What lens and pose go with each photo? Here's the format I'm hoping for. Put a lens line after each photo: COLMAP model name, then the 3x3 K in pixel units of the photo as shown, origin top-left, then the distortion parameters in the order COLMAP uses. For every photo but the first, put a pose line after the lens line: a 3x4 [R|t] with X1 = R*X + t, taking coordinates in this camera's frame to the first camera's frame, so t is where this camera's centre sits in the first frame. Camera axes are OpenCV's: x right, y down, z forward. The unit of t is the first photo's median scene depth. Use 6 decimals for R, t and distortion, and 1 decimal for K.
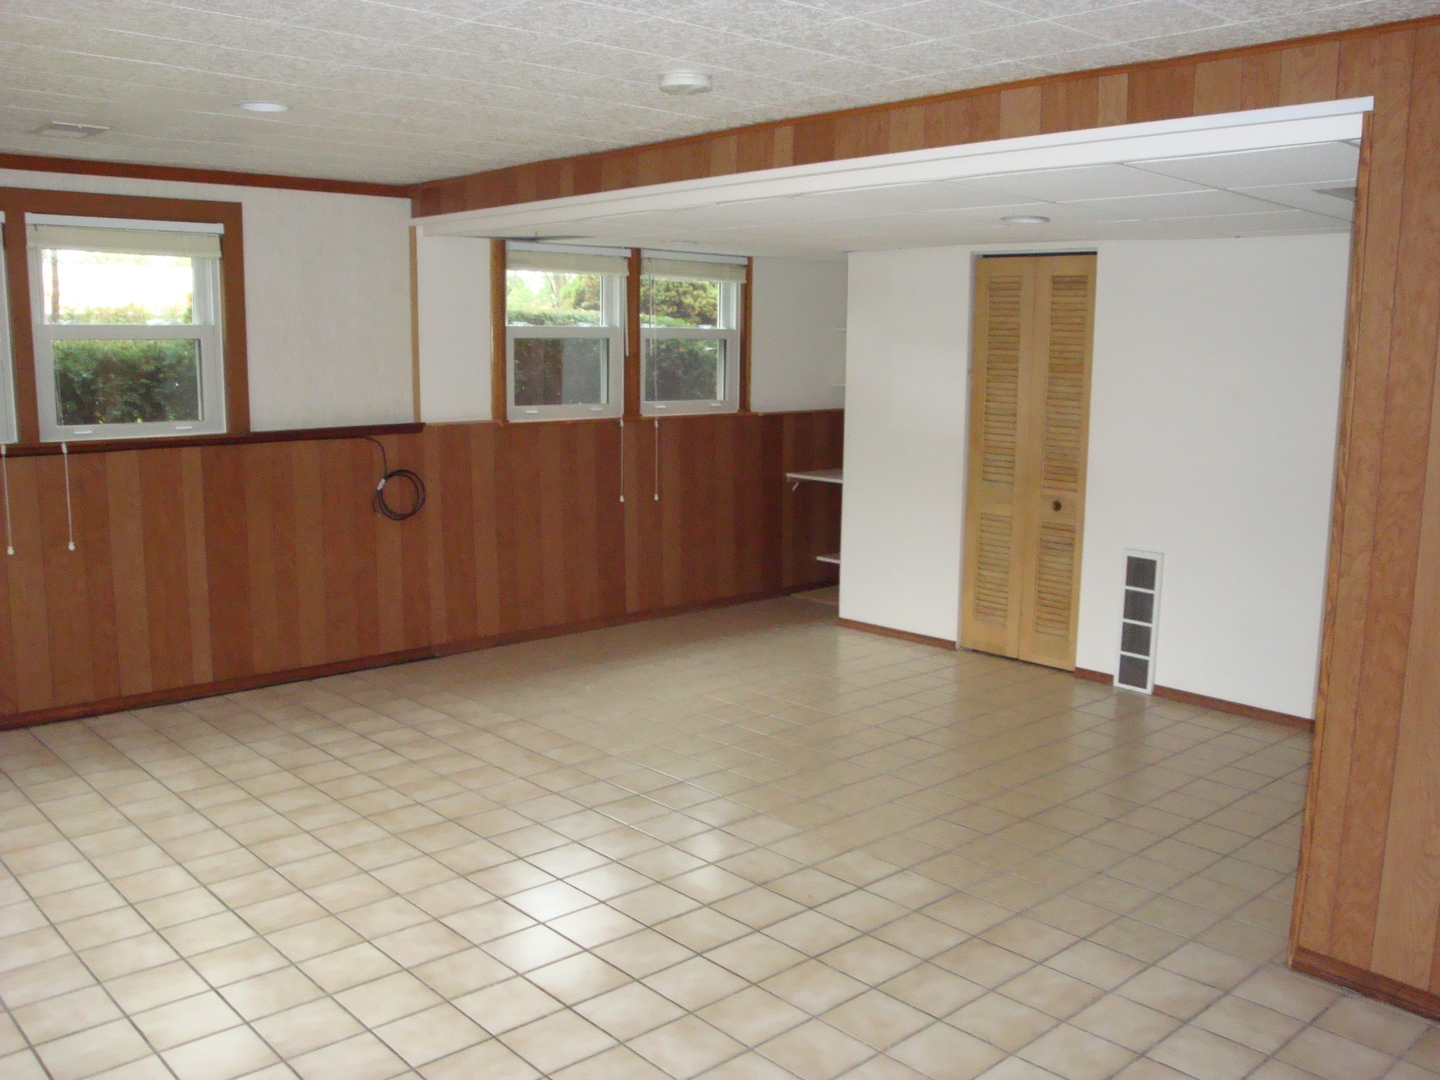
lens RADIAL K [[1281.3, 0, 720.0], [0, 1281.3, 561.8], [0, 0, 1]] dist [-0.168728, 0.118947]
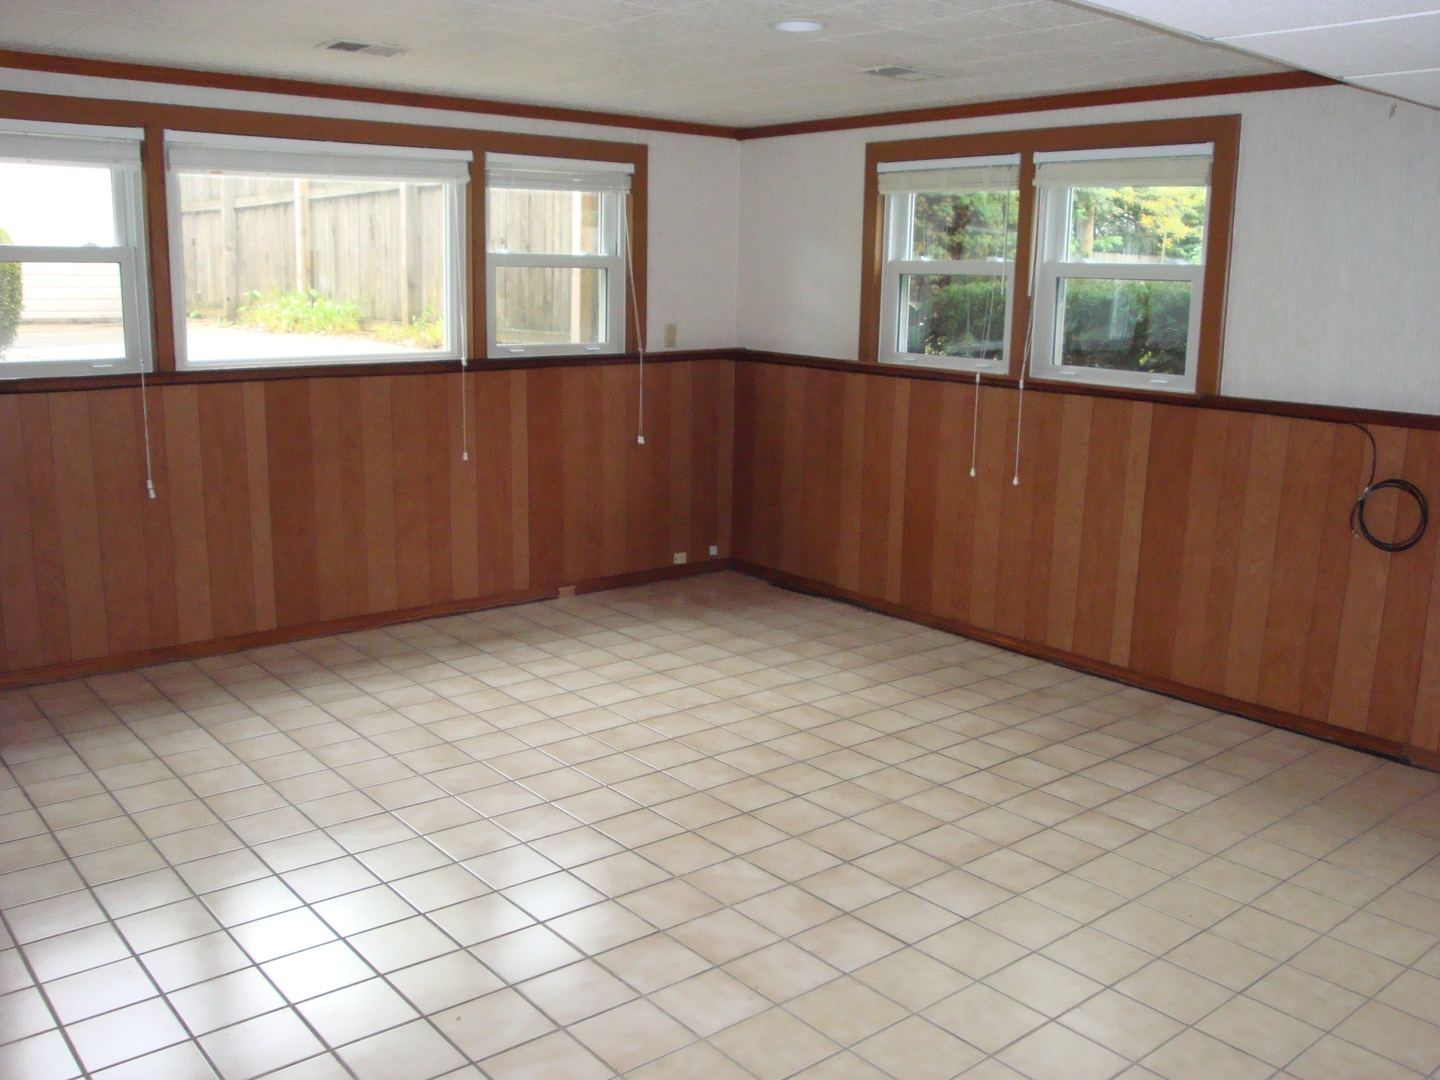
lens RADIAL K [[1281.3, 0, 720.0], [0, 1281.3, 561.8], [0, 0, 1]] dist [-0.168728, 0.118947]
pose [[-0.048610, 0.207439, -0.977039, 0.523497], [-0.181989, 0.959982, 0.212872, -0.128018], [0.982098, 0.188158, -0.008914, 0.793358]]
